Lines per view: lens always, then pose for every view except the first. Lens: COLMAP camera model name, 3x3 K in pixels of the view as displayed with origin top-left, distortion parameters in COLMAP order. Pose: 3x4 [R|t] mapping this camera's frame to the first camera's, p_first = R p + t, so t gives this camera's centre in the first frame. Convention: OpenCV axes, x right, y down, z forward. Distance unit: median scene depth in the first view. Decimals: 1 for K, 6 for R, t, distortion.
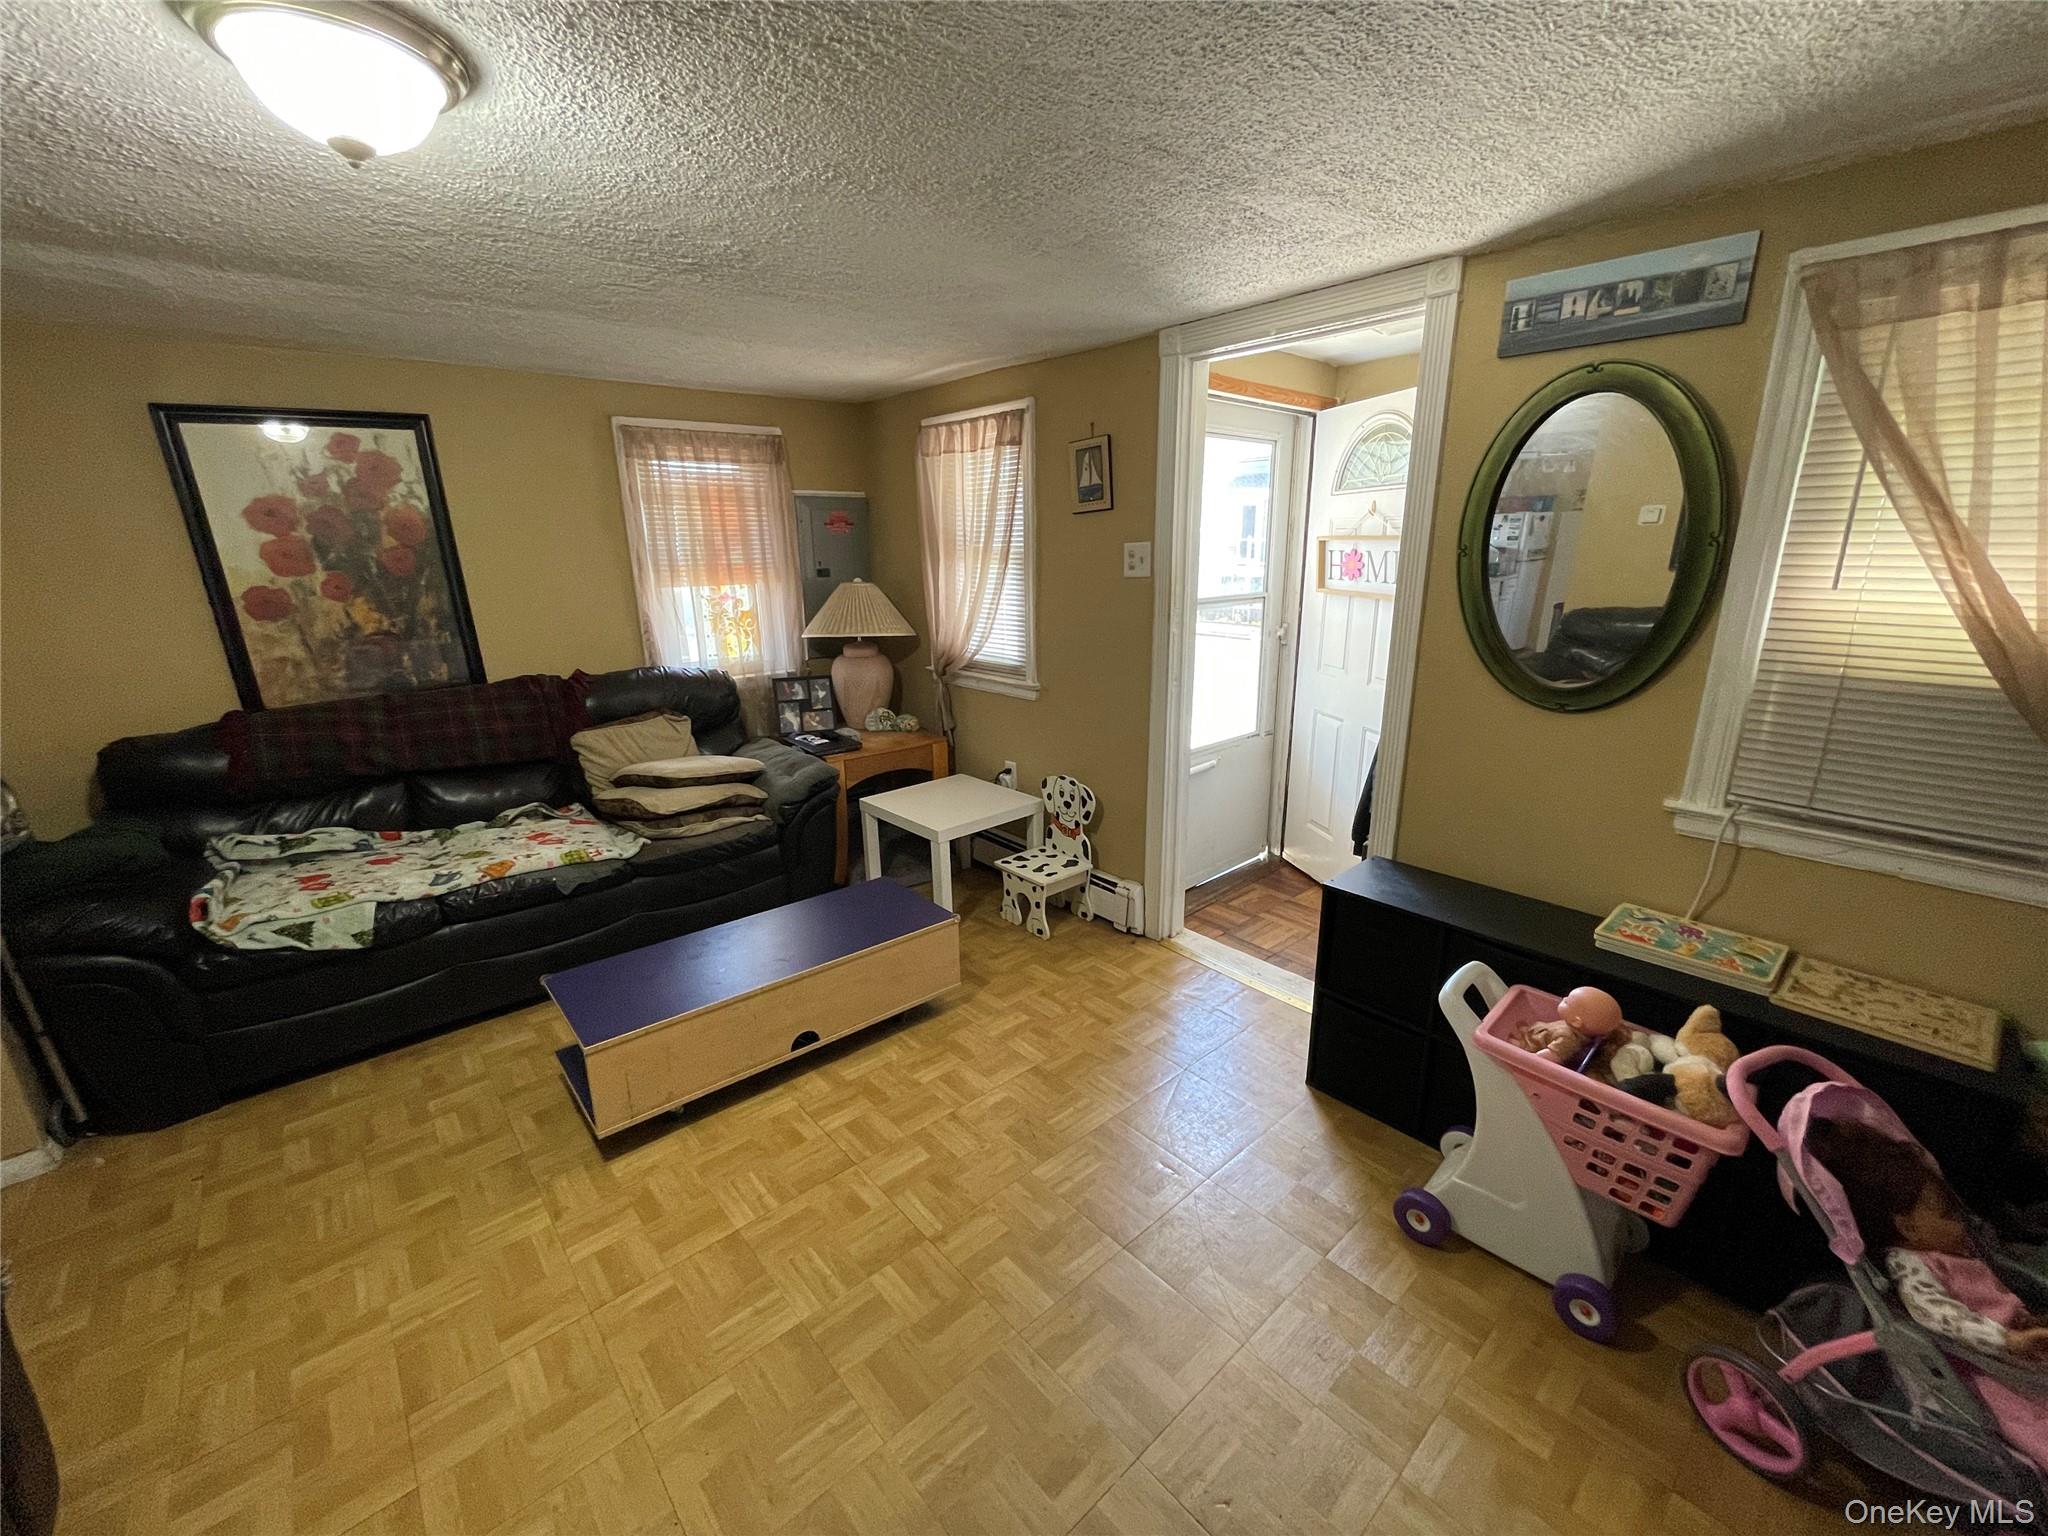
lens RADIAL K [[826.3, 0, 1022.0], [0, 826.3, 767.9], [0, 0, 1]] dist [-0.002550, -0.000468]
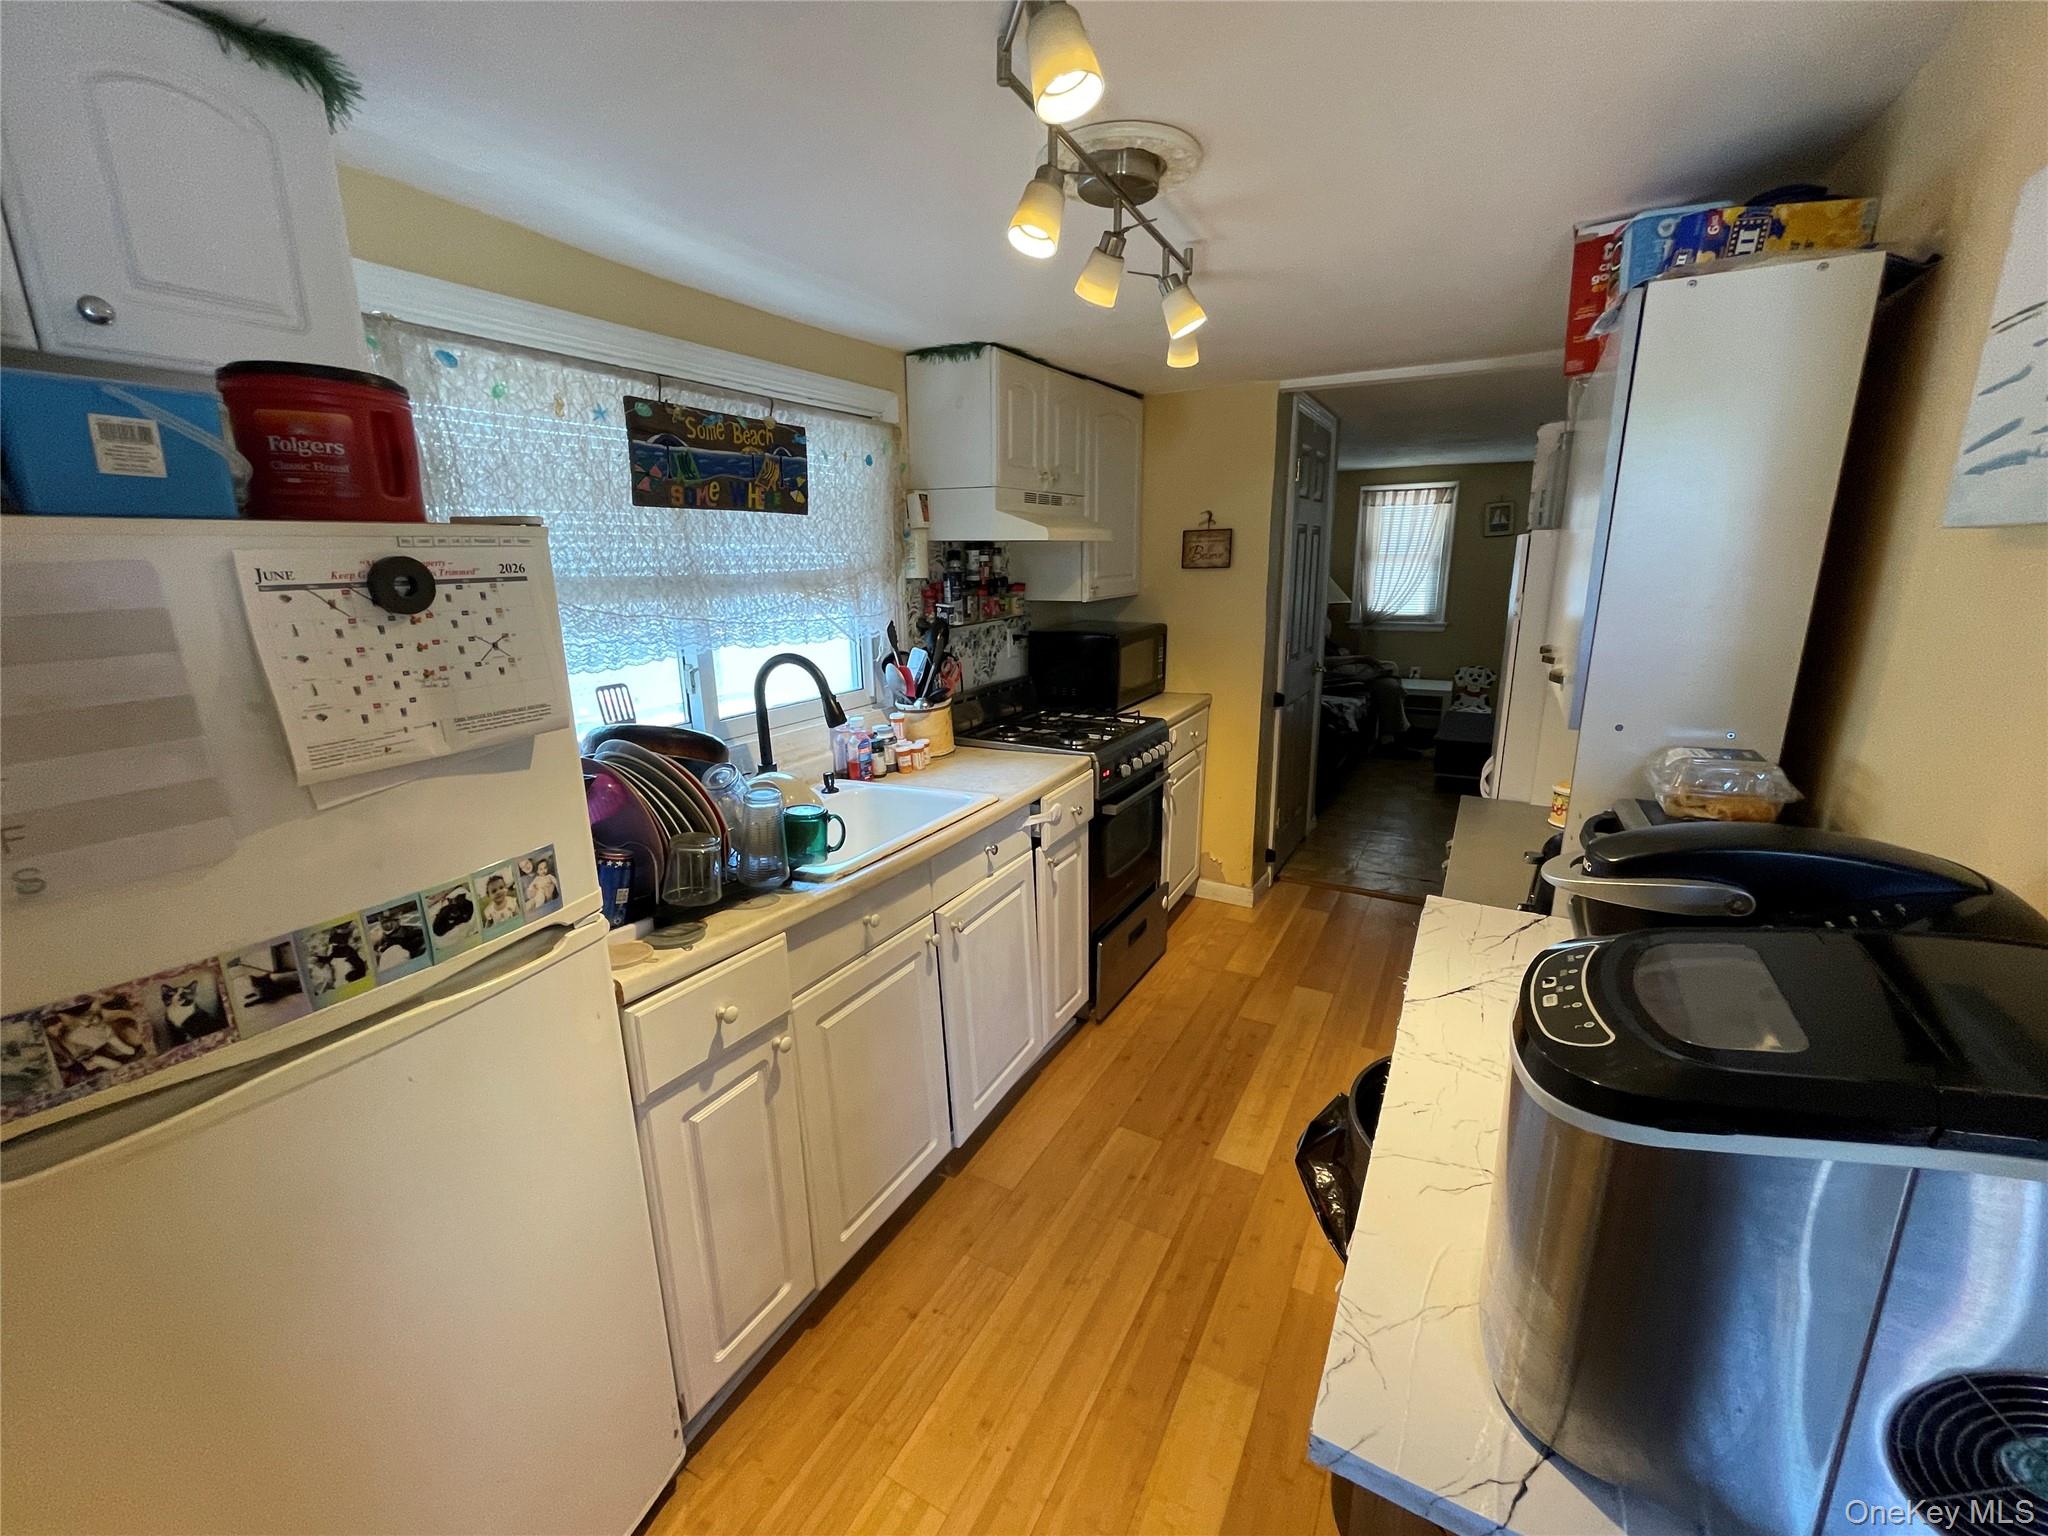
lens RADIAL K [[826.3, 0, 1019.4], [0, 826.3, 769.2], [0, 0, 1]] dist [-0.002550, -0.000468]
pose [[0.944724, -0.085610, 0.316492, -1.885270], [0.095773, 0.995264, -0.016666, 0.214287], [-0.313566, 0.046056, 0.948449, -0.626973]]
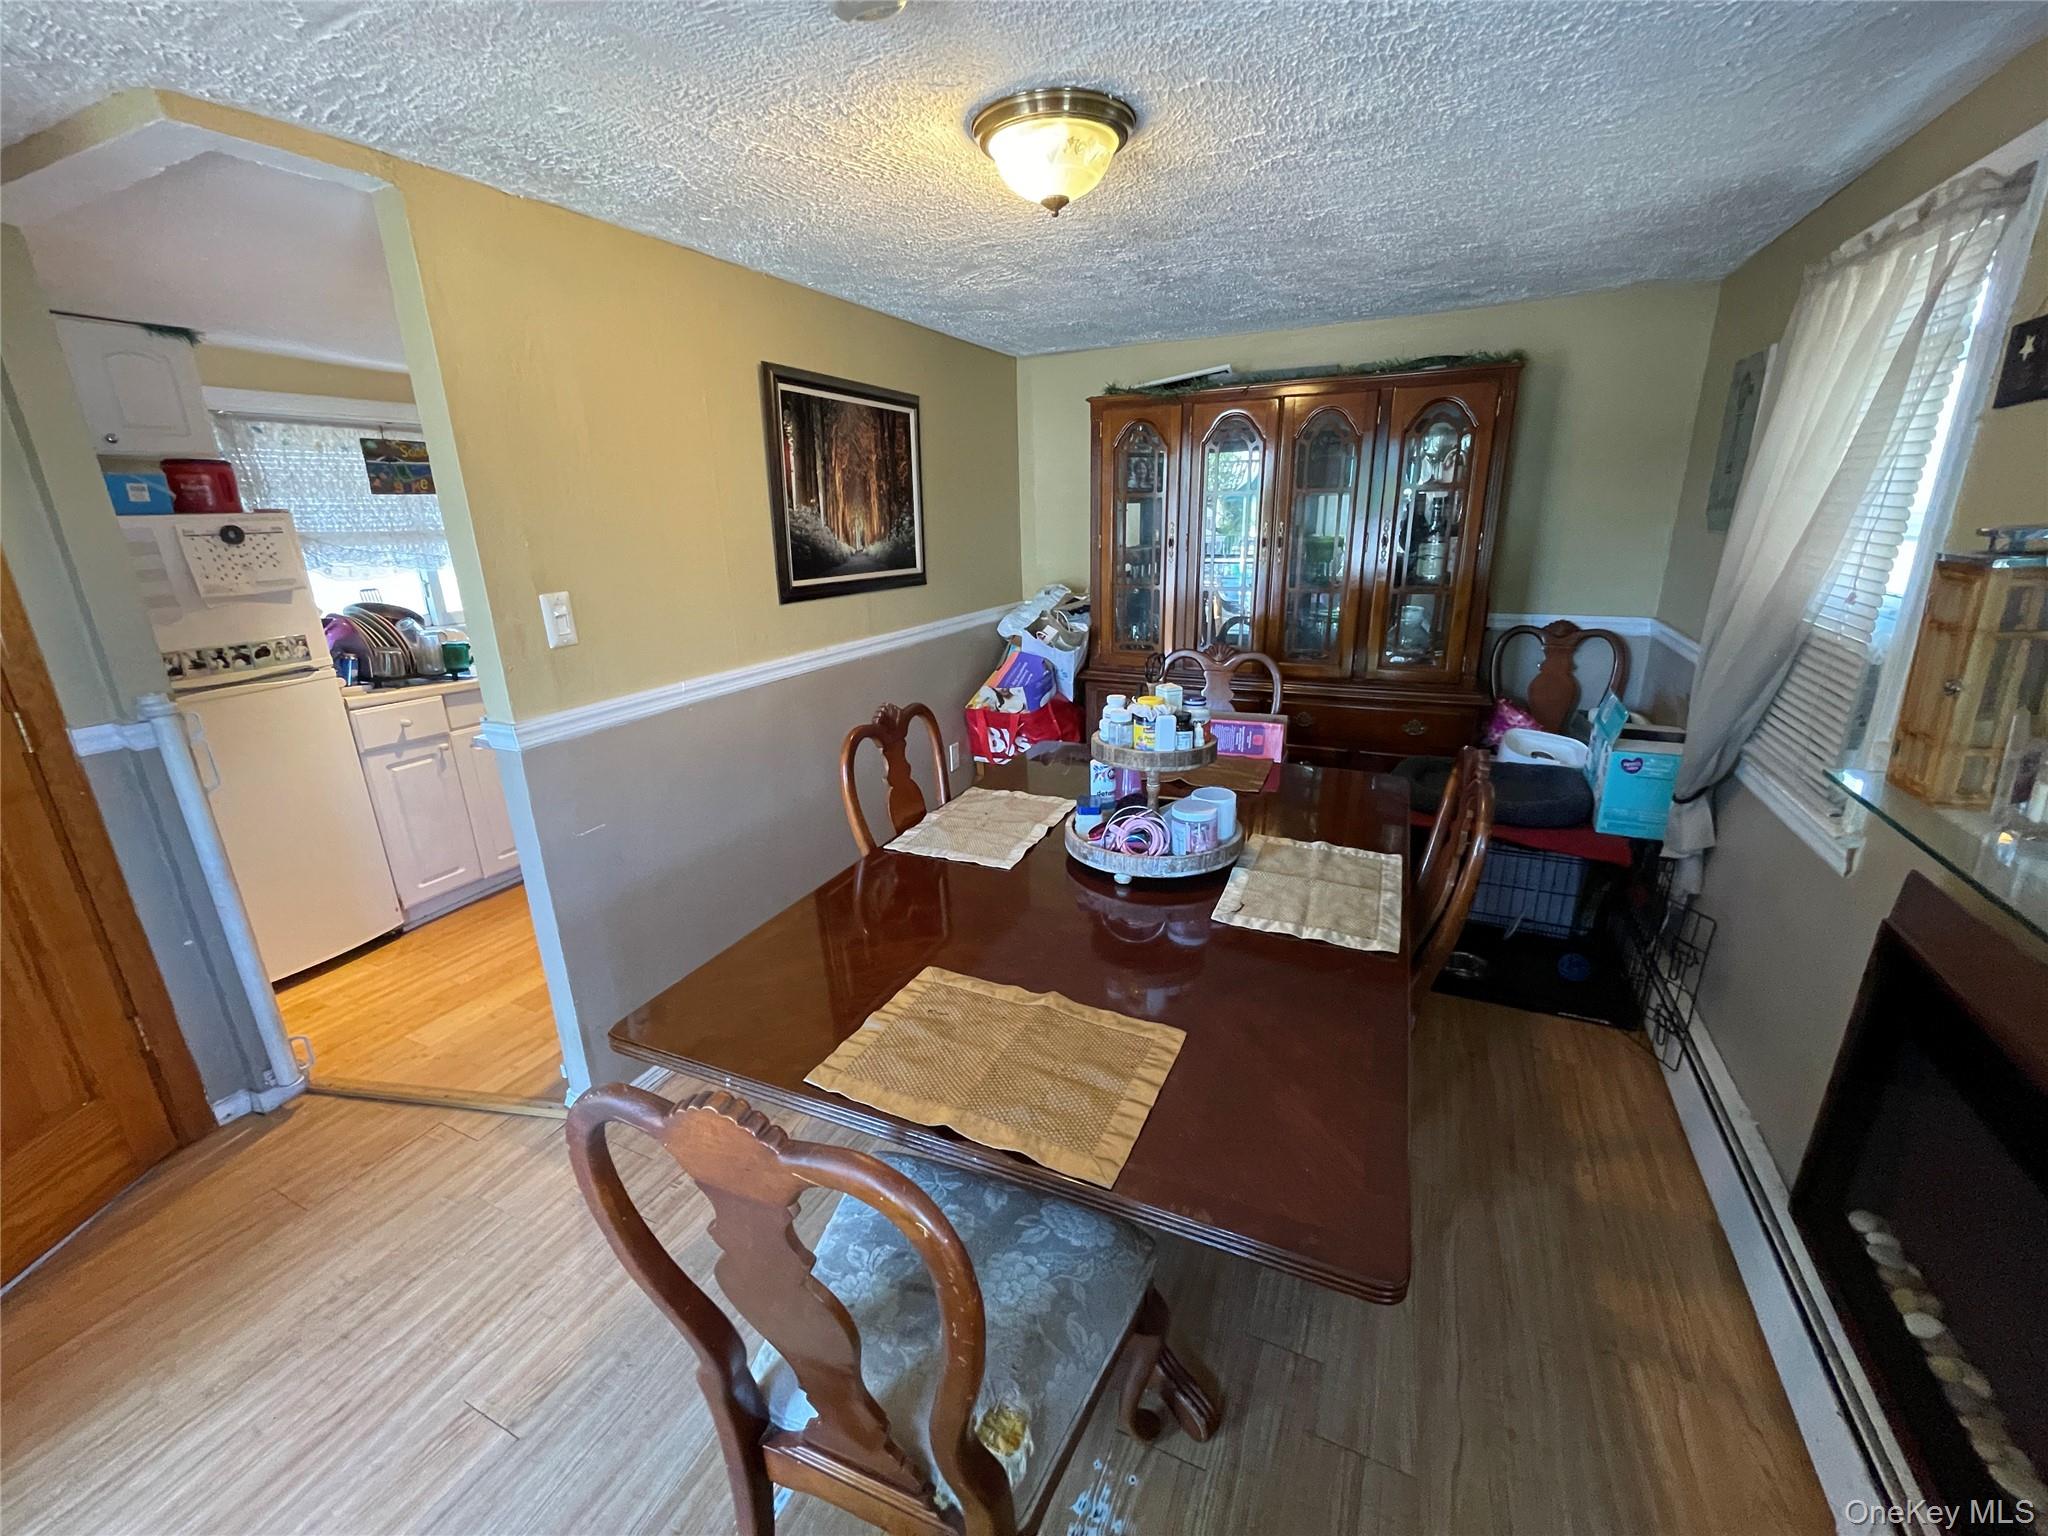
lens RADIAL K [[826.3, 0, 1020.2], [0, 826.3, 764.1], [0, 0, 1]] dist [-0.002550, -0.000468]
pose [[0.916529, -0.131409, 0.377766, -1.584251], [0.125392, 0.991276, 0.040599, 0.438367], [-0.379805, 0.010158, 0.925011, -1.423062]]
